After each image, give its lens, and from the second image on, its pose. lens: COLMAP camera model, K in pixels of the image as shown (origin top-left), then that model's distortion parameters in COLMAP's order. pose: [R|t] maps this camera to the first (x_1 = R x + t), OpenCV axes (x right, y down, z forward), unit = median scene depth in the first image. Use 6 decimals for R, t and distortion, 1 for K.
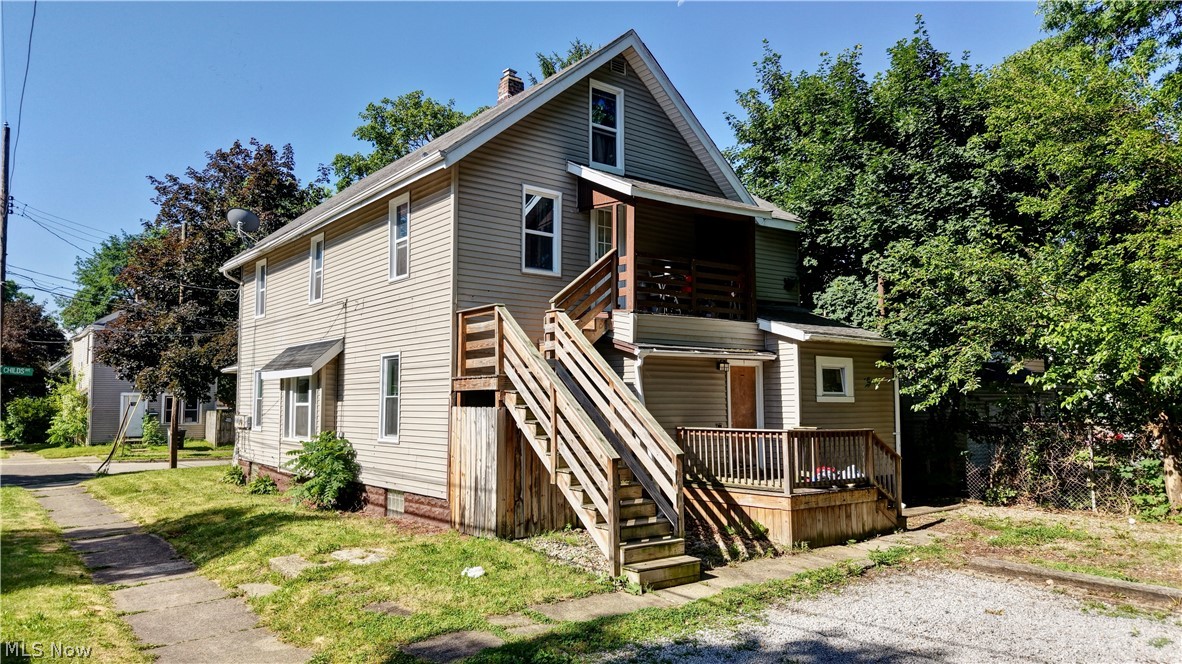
lens RADIAL K [[794.9, 0, 592.6], [0, 794.9, 337.8], [0, 0, 1]] dist [0.063217, -0.092999]
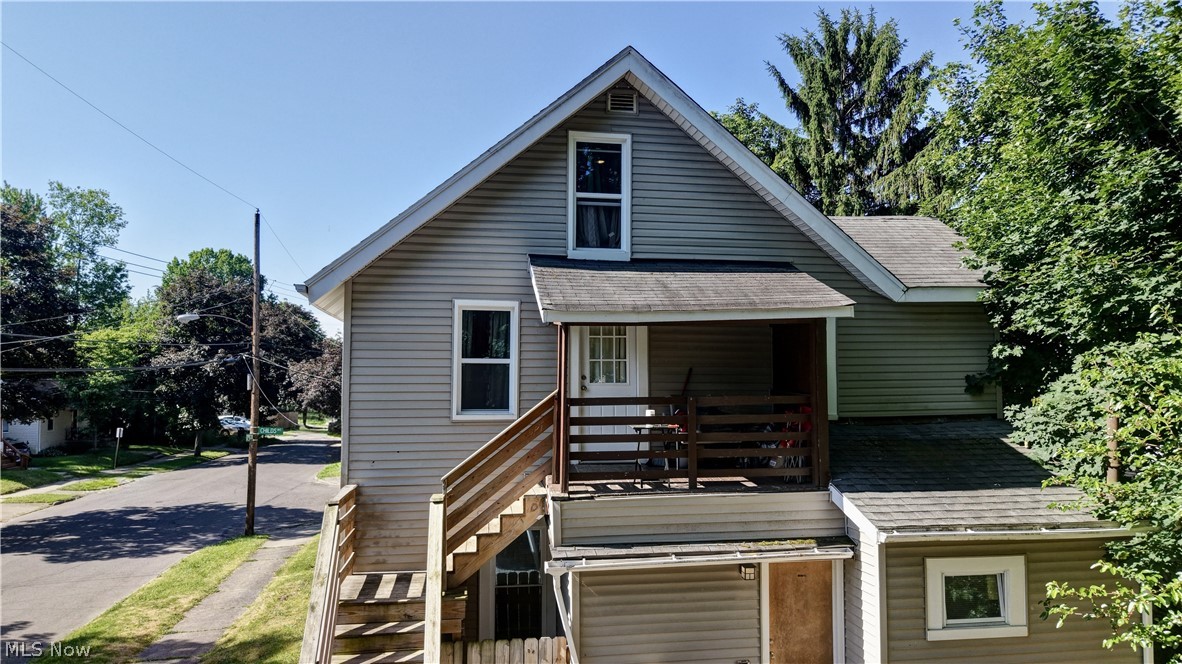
lens RADIAL K [[794.9, 0, 592.6], [0, 794.9, 337.8], [0, 0, 1]] dist [0.063217, -0.092999]
pose [[0.874310, -0.022994, -0.484822, 0.363036], [0.037373, 0.999101, 0.020011, -0.159711], [0.483926, -0.035615, 0.874384, 0.399482]]
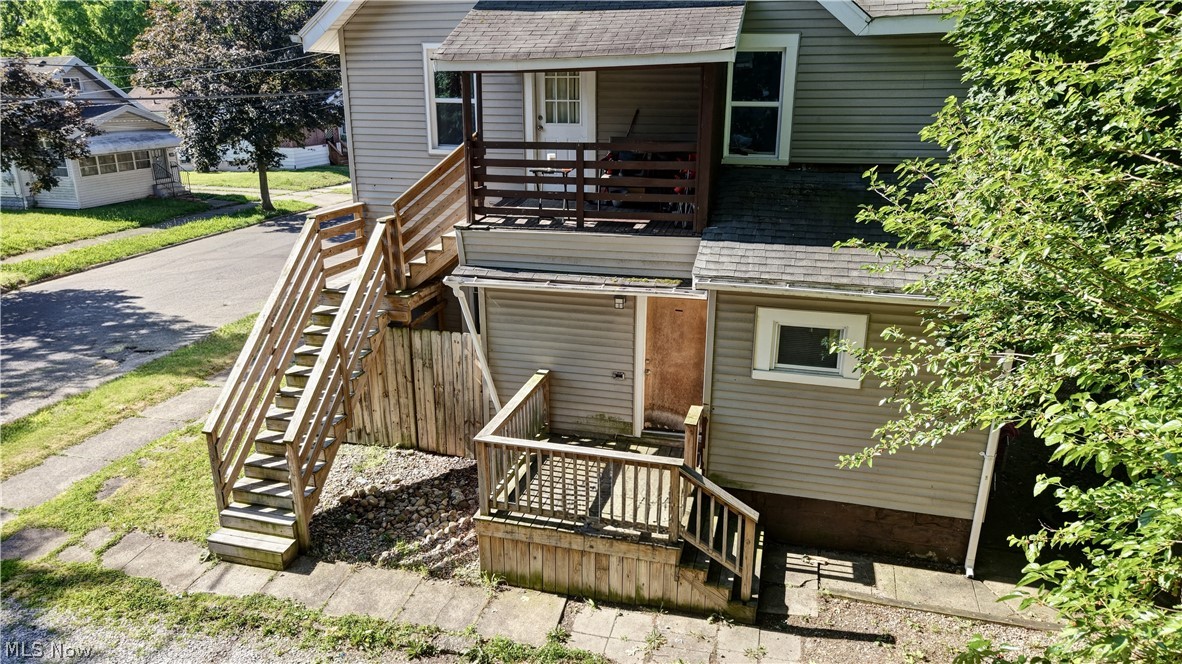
lens RADIAL K [[794.9, 0, 592.6], [0, 794.9, 337.8], [0, 0, 1]] dist [0.063217, -0.092999]
pose [[0.598843, 0.248117, -0.761462, 0.688528], [0.061034, 0.933894, 0.352302, -0.180924], [0.798537, -0.257449, 0.544113, 0.581496]]
